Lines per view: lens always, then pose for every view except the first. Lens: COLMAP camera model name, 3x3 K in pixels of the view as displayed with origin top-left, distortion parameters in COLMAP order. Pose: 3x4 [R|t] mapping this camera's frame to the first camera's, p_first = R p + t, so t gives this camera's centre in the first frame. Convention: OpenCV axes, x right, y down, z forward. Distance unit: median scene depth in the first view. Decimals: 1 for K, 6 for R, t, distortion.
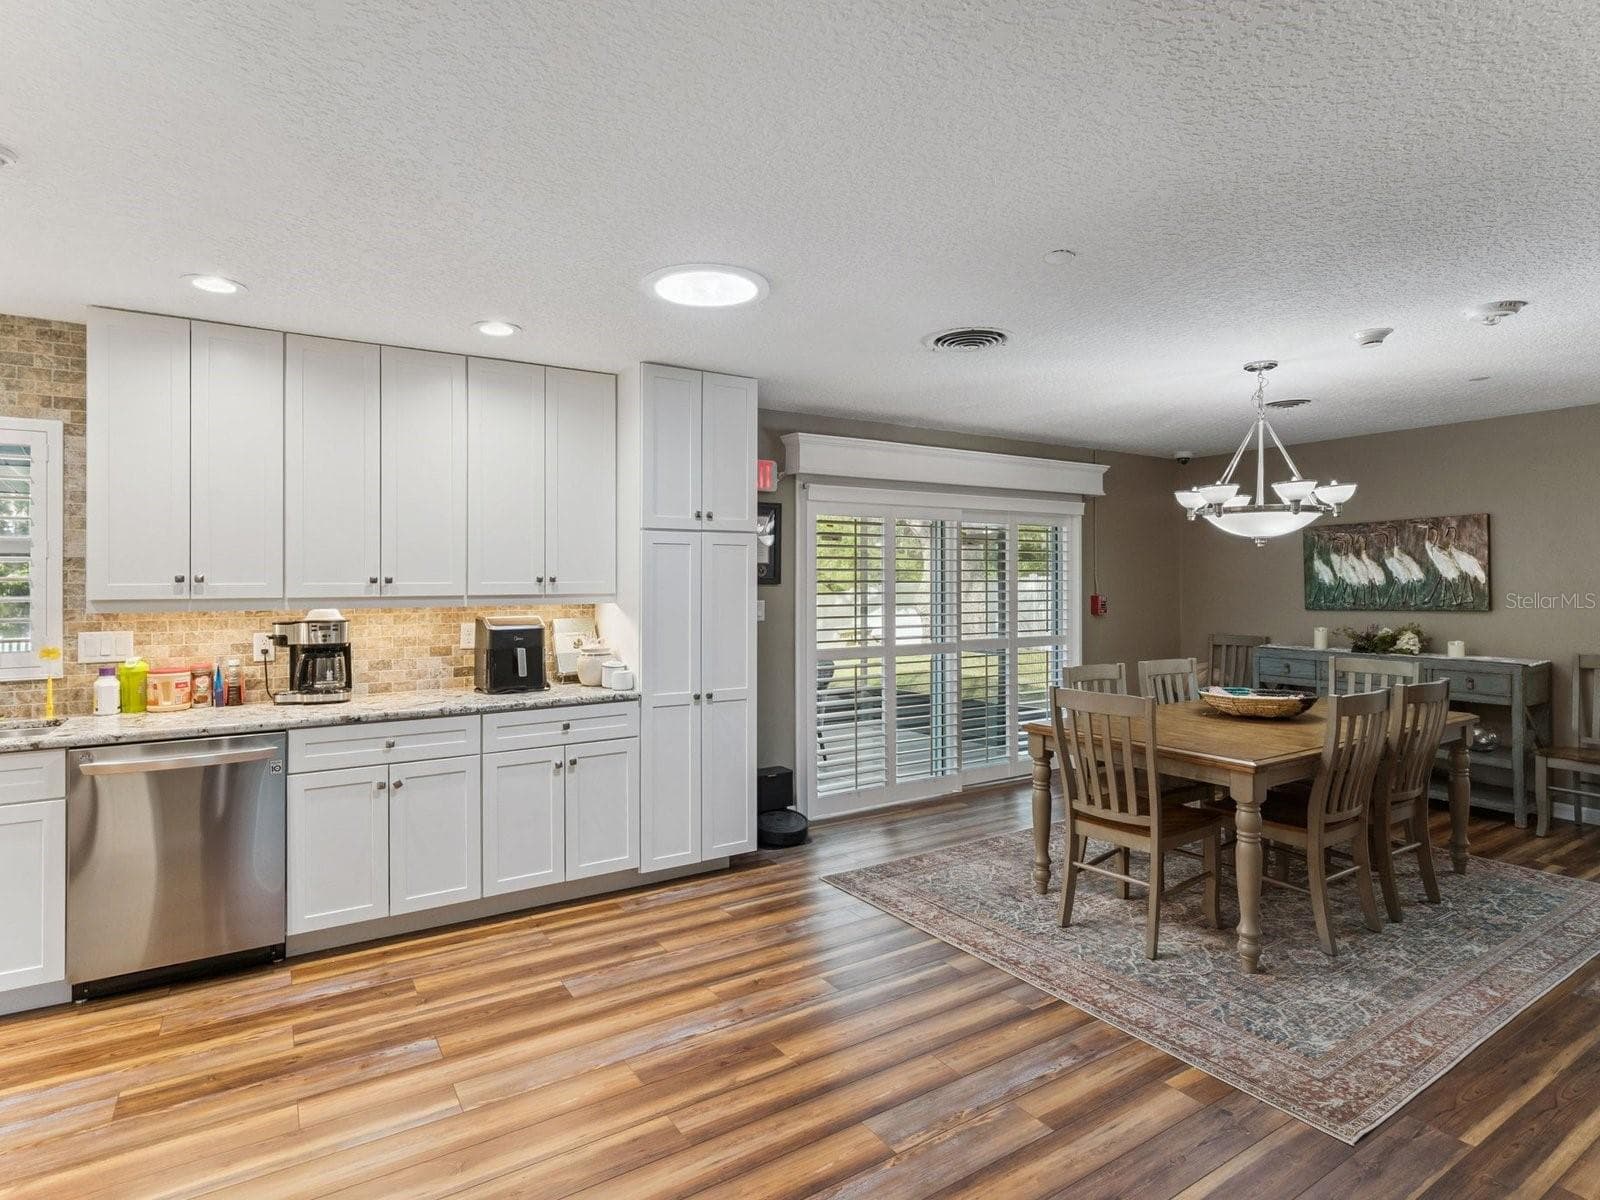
lens RADIAL K [[840.1, 0, 807.2], [0, 840.1, 577.3], [0, 0, 1]] dist [0.000559, 0.002811]
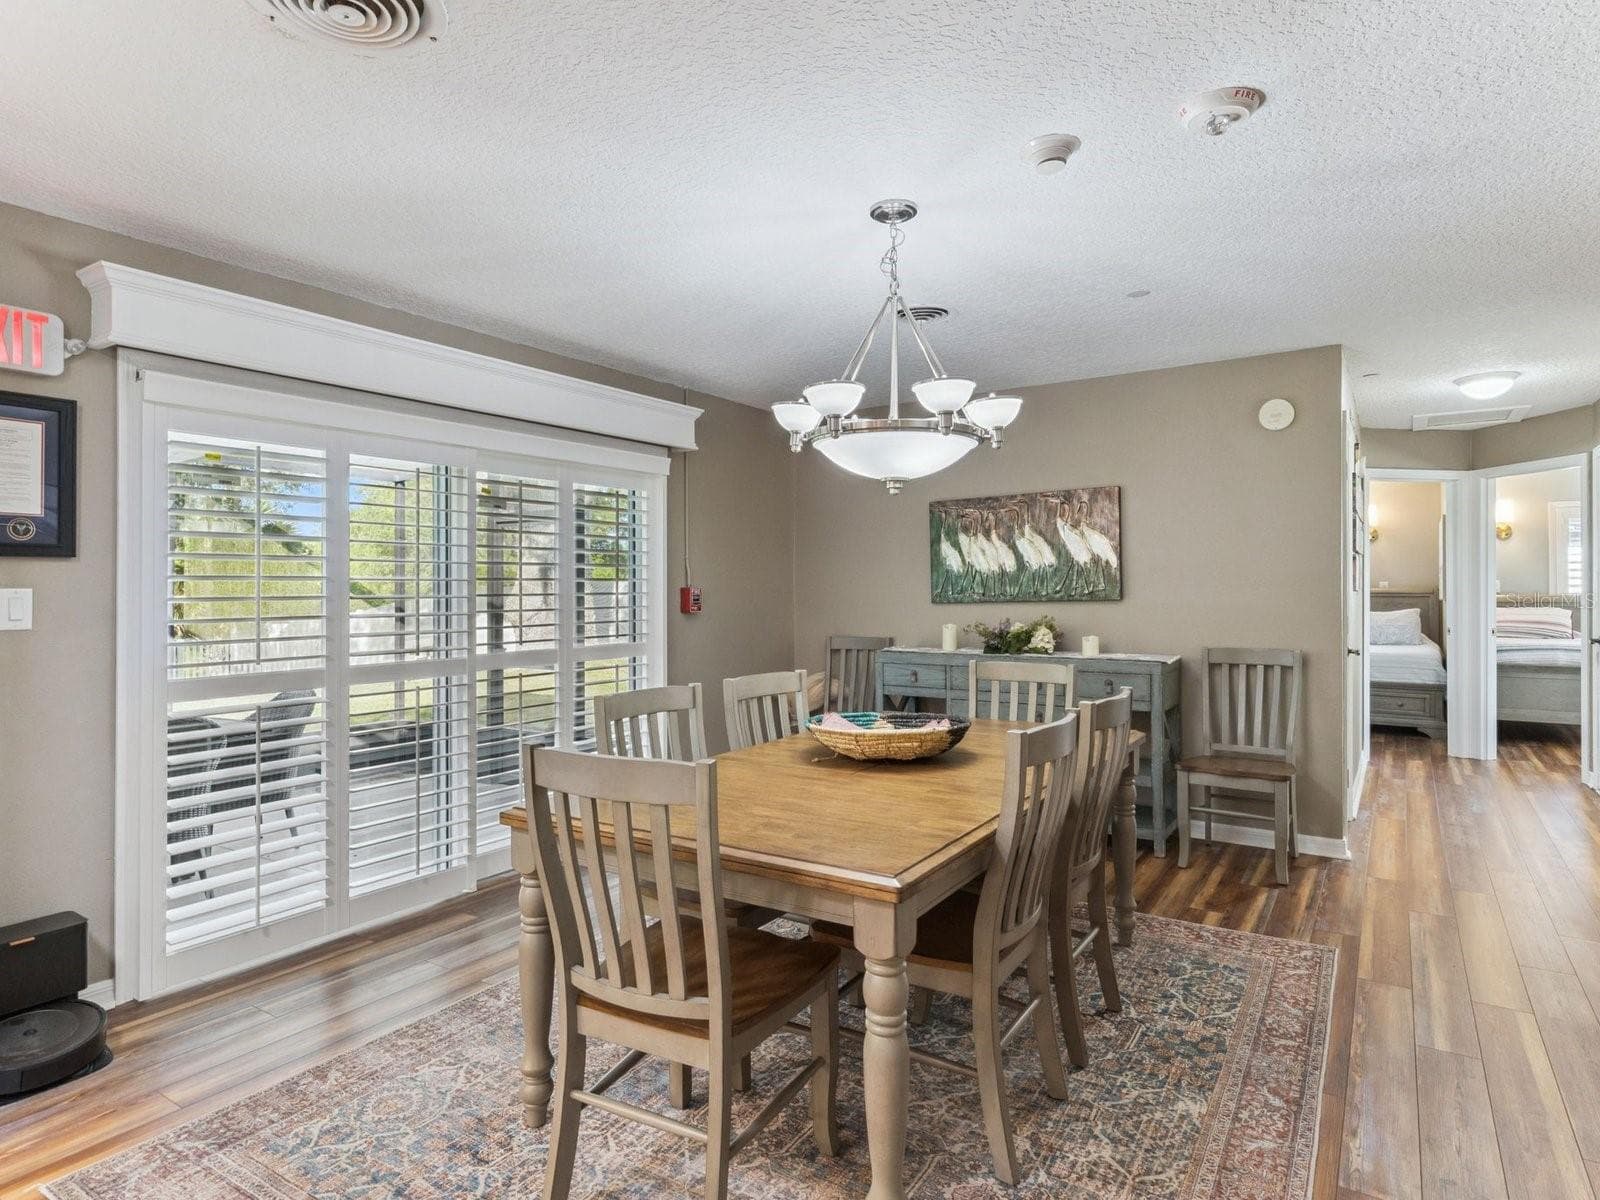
lens RADIAL K [[889.9, 0, 815.1], [0, 889.9, 585.6], [0, 0, 1]] dist [-0.000960, 0.000927]
pose [[0.909454, 0.000241, 0.415805, 0.210057], [0.000032, 1.000000, -0.000651, 0.035889], [-0.415805, 0.000605, 0.909453, 0.422857]]
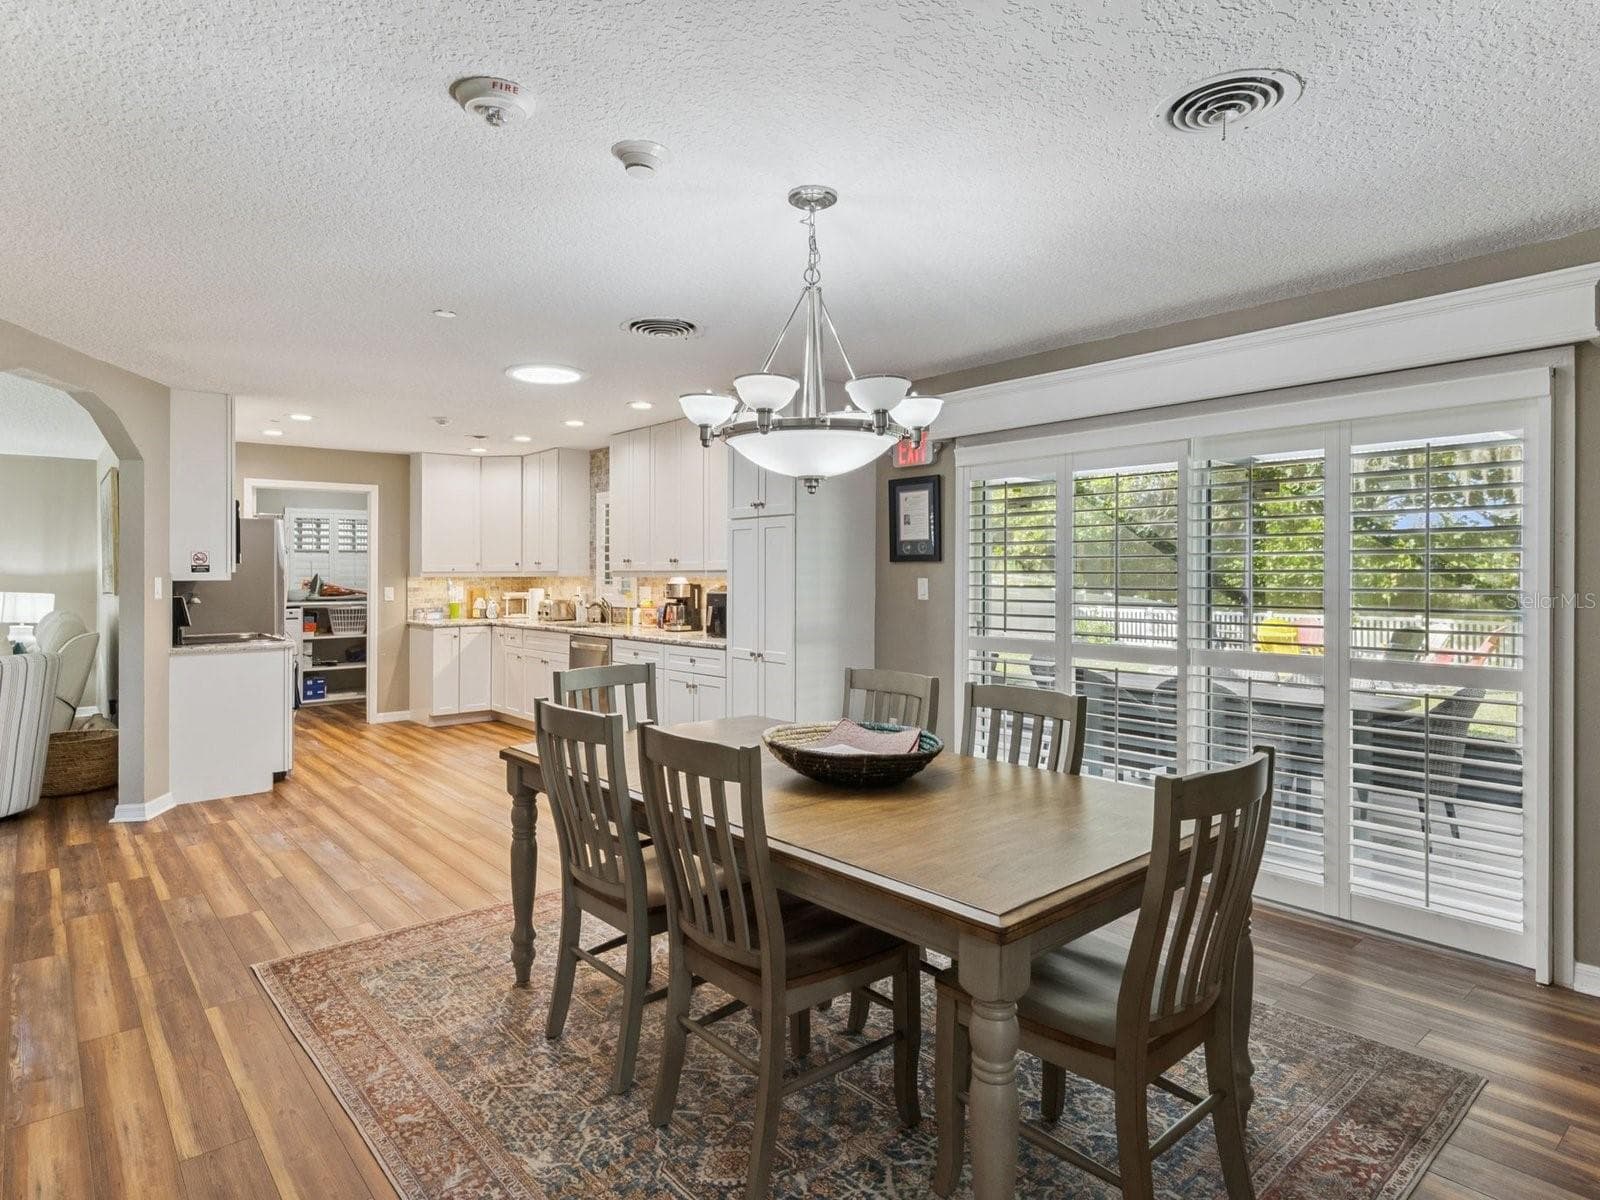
lens RADIAL K [[889.9, 0, 786.5], [0, 889.9, 560.3], [0, 0, 1]] dist [-0.000960, 0.000927]
pose [[0.140556, -0.010454, -0.990018, 1.222144], [0.008402, 0.999921, -0.009365, 0.020484], [0.990037, -0.007002, 0.140633, 0.921237]]
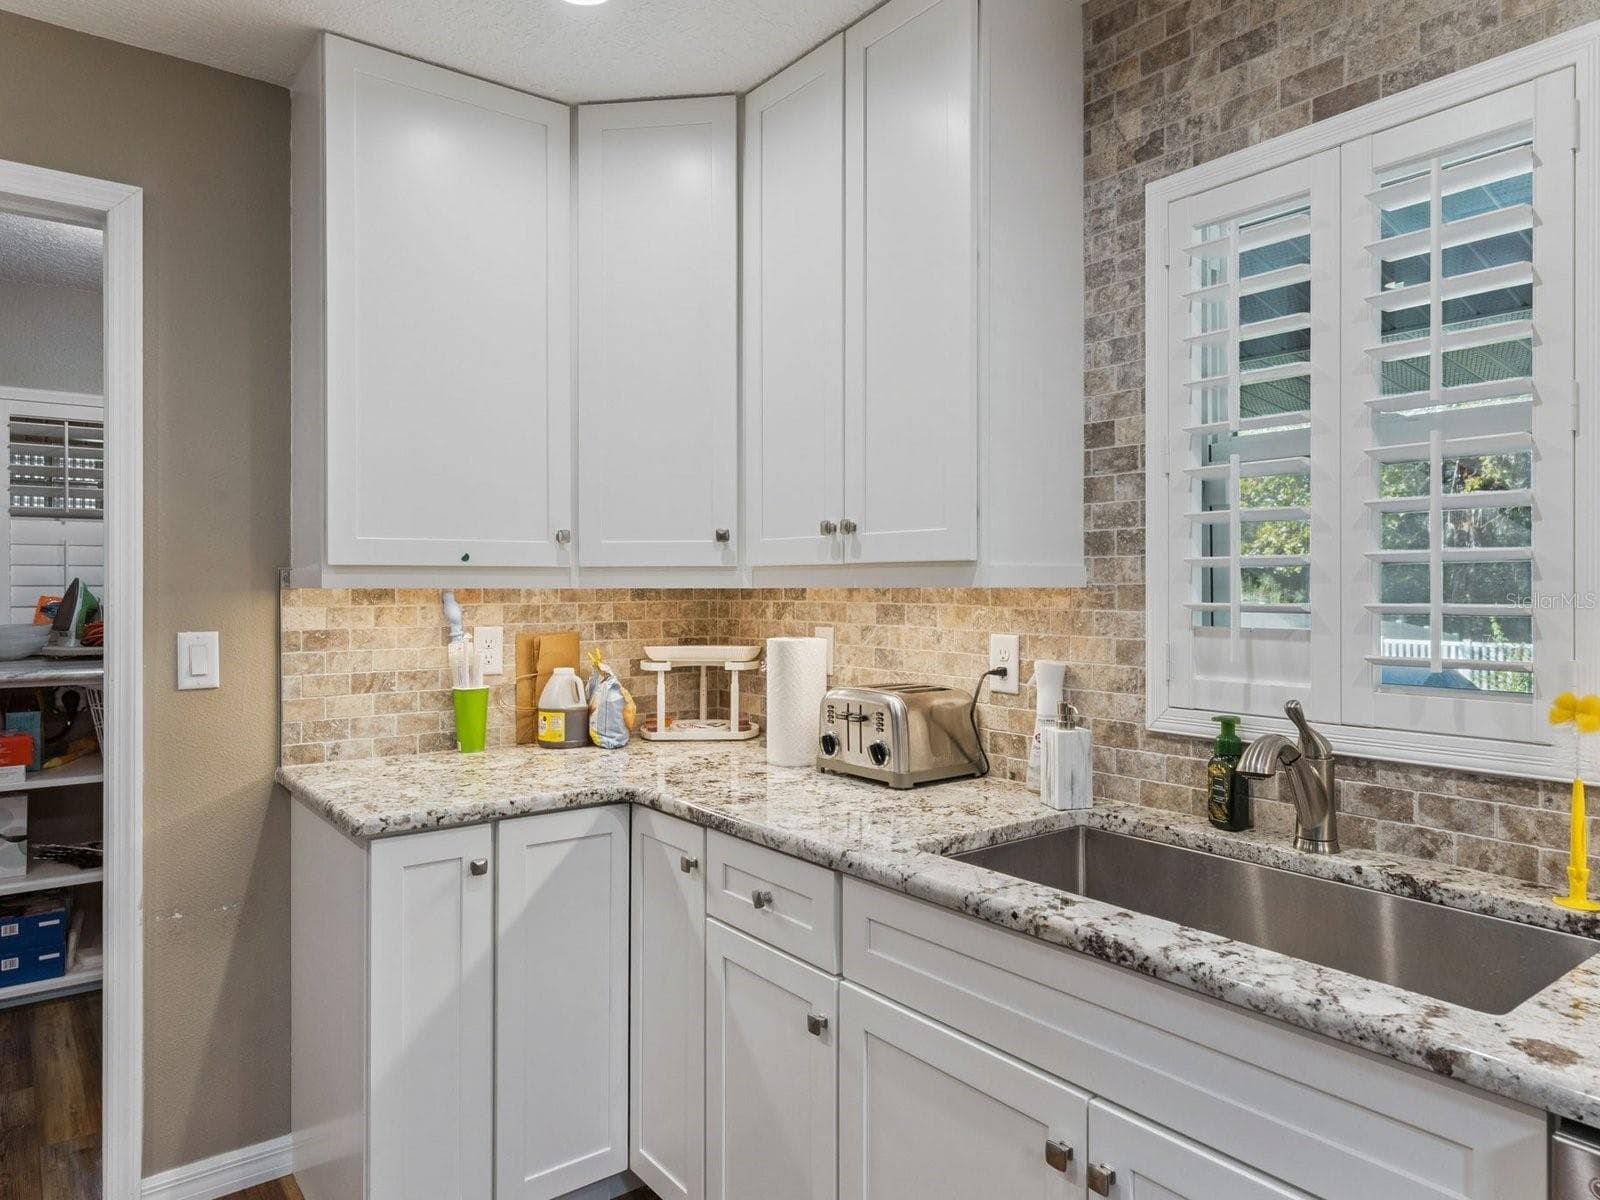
lens RADIAL K [[1022.5, 0, 785.7], [0, 1022.5, 587.9], [0, 0, 1]] dist [0.008037, -0.002629]
pose [[0.085495, 0.004145, -0.996330, -0.446055], [0.004892, 0.999978, 0.004580, 0.031789], [0.996327, -0.005265, 0.085473, 0.553180]]
